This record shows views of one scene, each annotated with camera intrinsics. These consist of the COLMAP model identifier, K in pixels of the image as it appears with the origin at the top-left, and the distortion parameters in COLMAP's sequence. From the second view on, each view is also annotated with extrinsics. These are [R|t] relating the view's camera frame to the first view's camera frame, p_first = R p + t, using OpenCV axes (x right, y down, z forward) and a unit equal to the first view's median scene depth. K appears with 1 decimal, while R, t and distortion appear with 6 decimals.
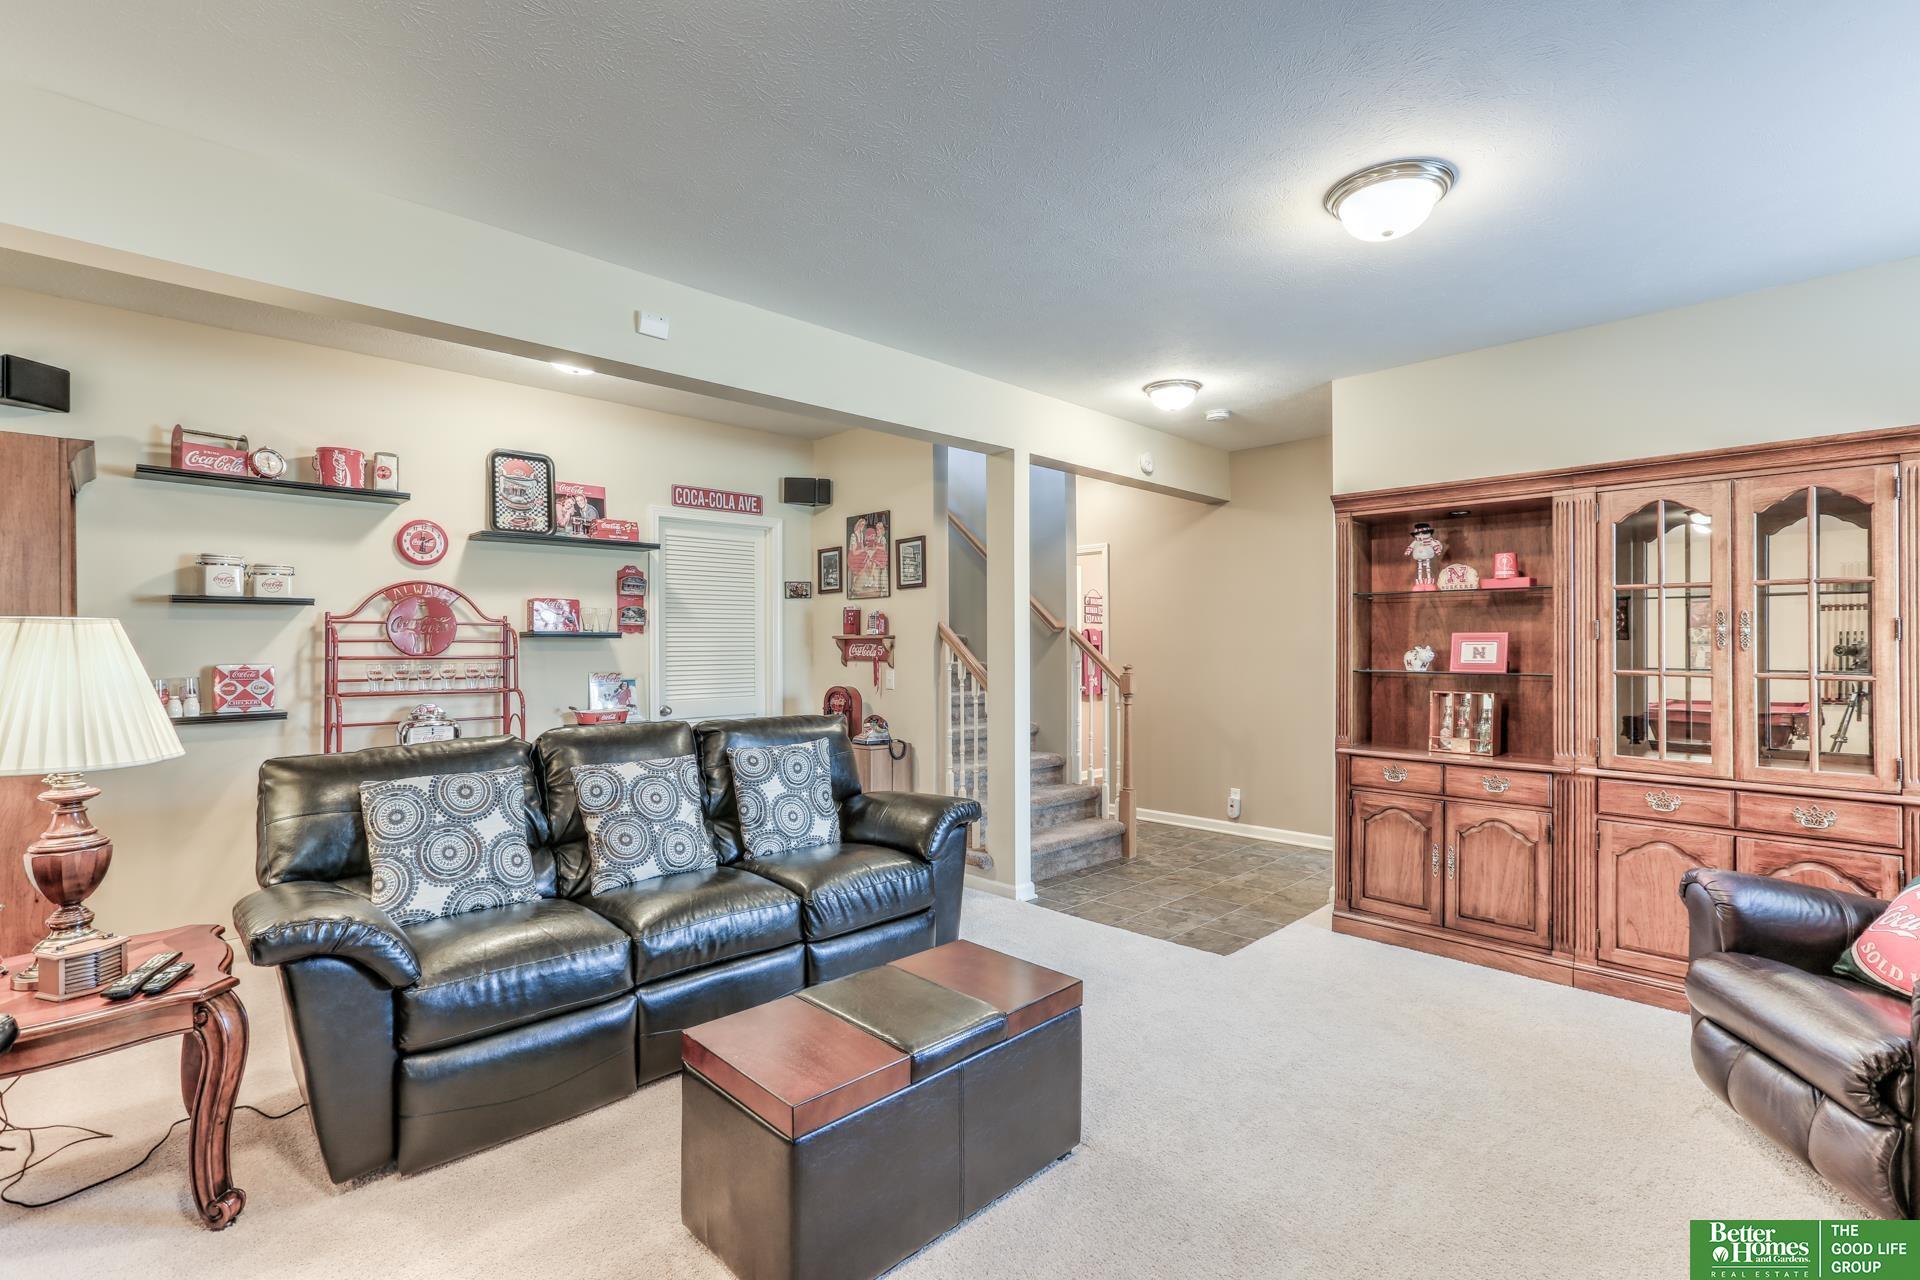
lens RADIAL K [[891.2, 0, 956.5], [0, 891.2, 640.0], [0, 0, 1]] dist [-0.004786, 0.002373]
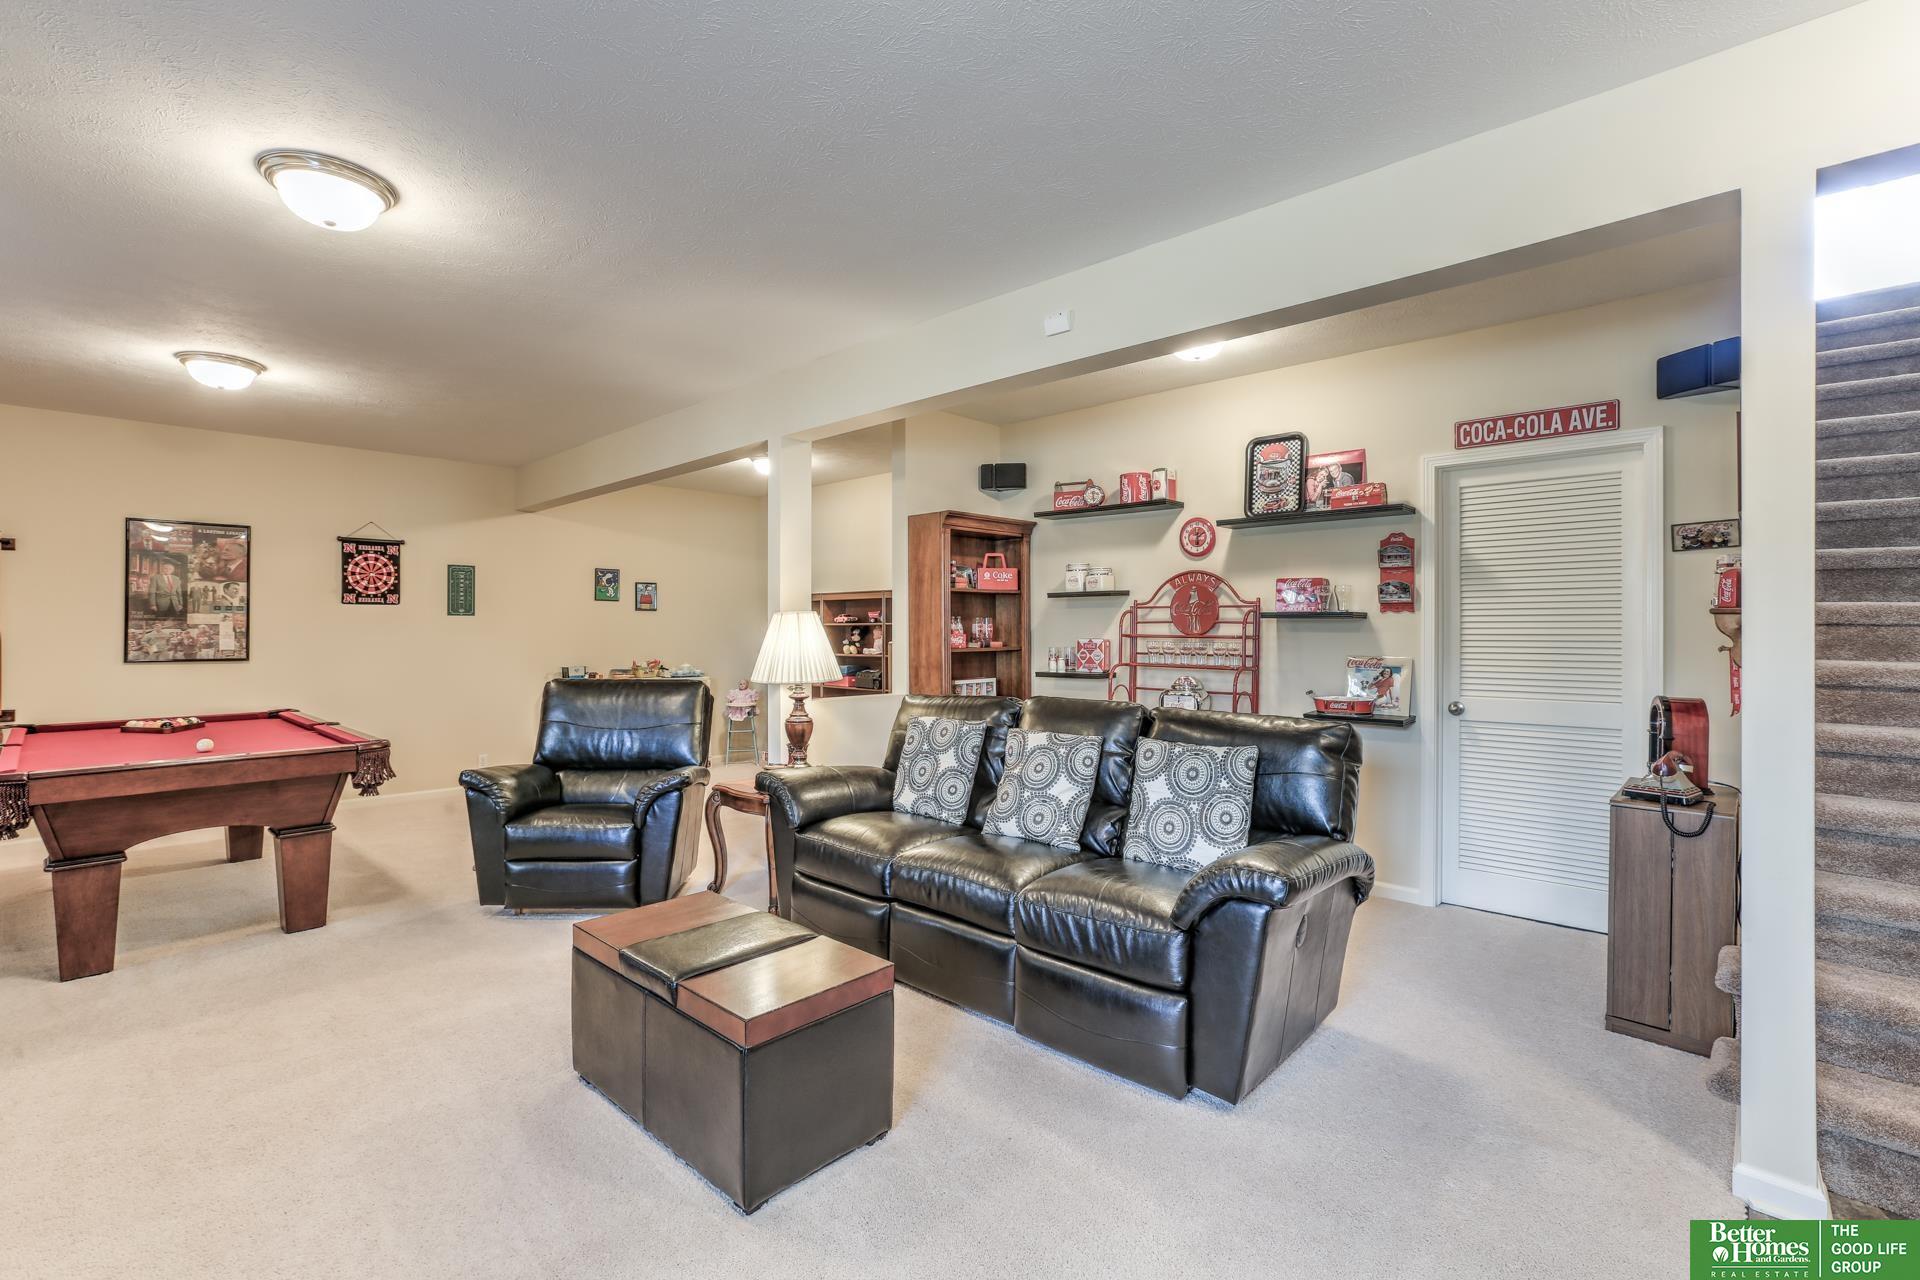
lens RADIAL K [[891.2, 0, 964.6], [0, 891.2, 626.0], [0, 0, 1]] dist [-0.004786, 0.002373]
pose [[0.044628, -0.000054, -0.999004, 0.517321], [0.001757, 0.999998, 0.000025, 0.005206], [0.999002, -0.001757, 0.044628, 0.612598]]
